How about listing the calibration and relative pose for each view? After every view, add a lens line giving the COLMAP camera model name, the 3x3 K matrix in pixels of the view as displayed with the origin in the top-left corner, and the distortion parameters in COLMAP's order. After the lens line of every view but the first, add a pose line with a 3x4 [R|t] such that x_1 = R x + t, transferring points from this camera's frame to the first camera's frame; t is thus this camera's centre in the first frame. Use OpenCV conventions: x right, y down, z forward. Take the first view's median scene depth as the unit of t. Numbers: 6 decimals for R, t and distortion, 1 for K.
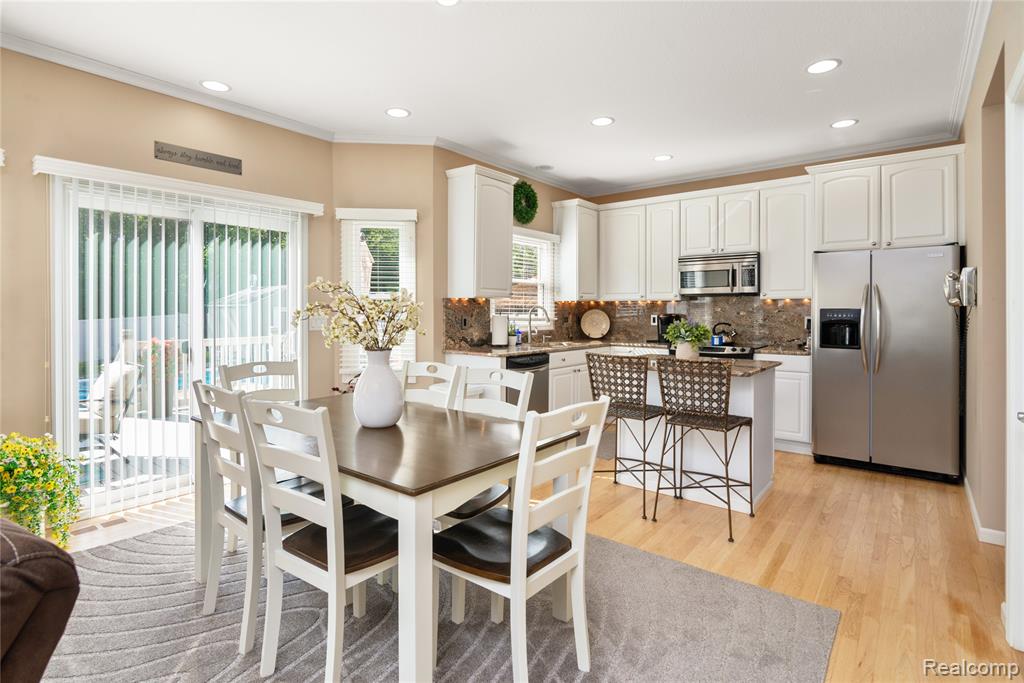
lens RADIAL K [[507.2, 0, 497.5], [0, 507.2, 313.7], [0, 0, 1]] dist [-0.005018, -0.002621]
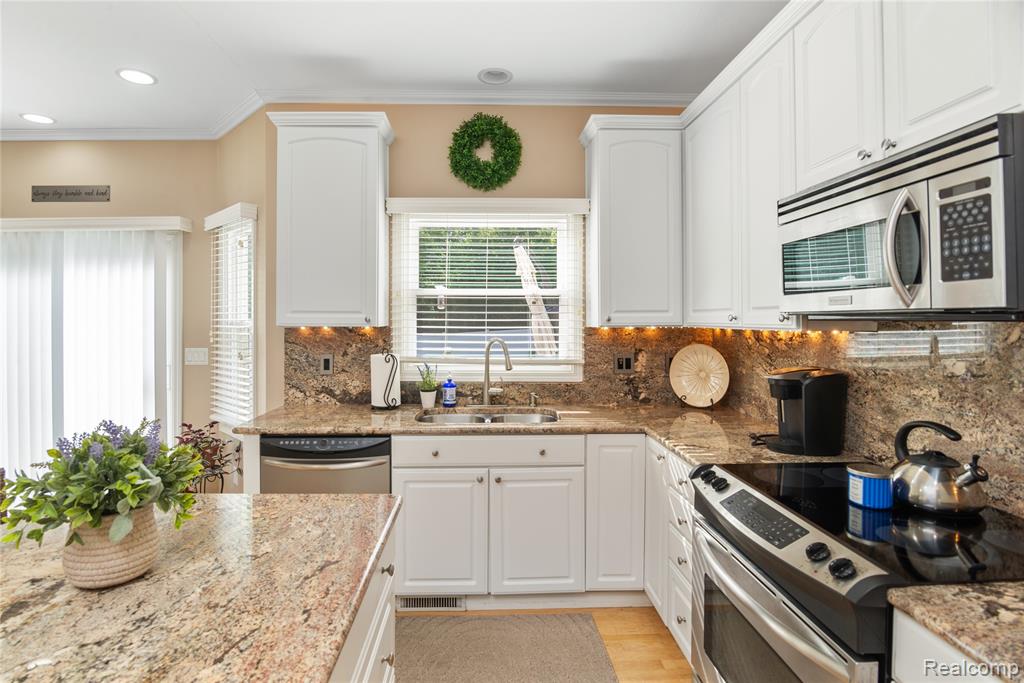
lens RADIAL K [[507.2, 0, 488.6], [0, 507.2, 319.2], [0, 0, 1]] dist [-0.005018, -0.002621]
pose [[0.648905, -0.002011, -0.760867, 0.538554], [-0.003110, 0.999981, -0.005296, -0.036164], [0.760863, 0.005803, 0.648887, 0.719818]]
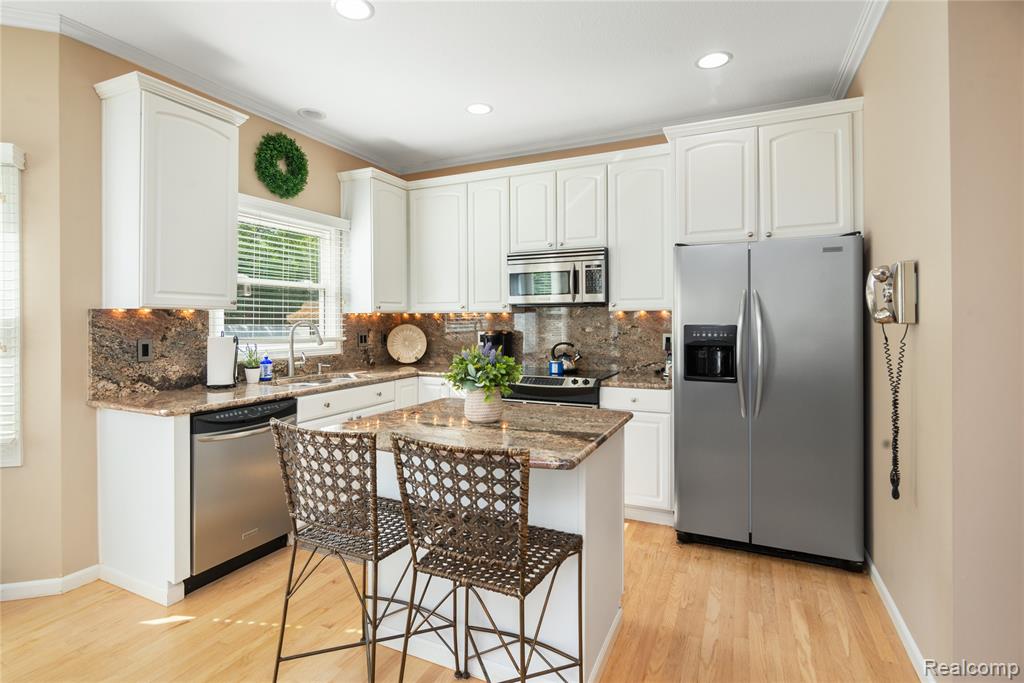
lens RADIAL K [[507.2, 0, 496.7], [0, 507.2, 320.2], [0, 0, 1]] dist [-0.005018, -0.002621]
pose [[0.971792, -0.003591, 0.235812, 0.188032], [0.005380, 0.999961, -0.006944, -0.011240], [-0.235778, 0.008016, 0.971774, 0.324619]]
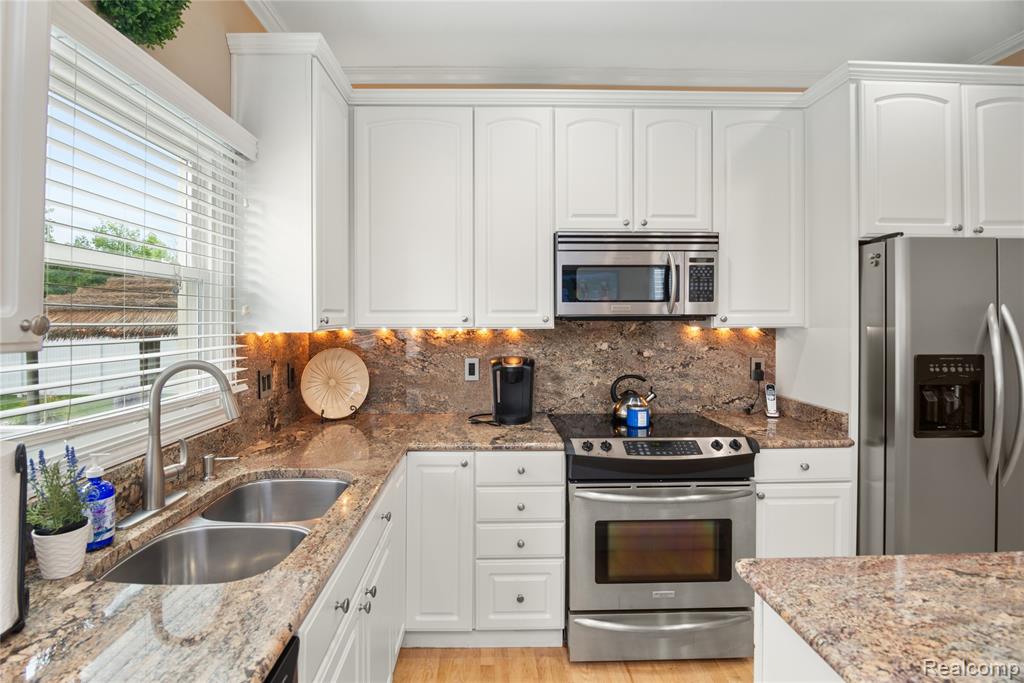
lens RADIAL K [[507.2, 0, 497.4], [0, 507.2, 318.1], [0, 0, 1]] dist [-0.005018, -0.002621]
pose [[0.762816, -0.002568, 0.646610, 0.035429], [0.008320, 0.999948, -0.005844, -0.038211], [-0.646562, 0.009837, 0.762798, 0.776213]]
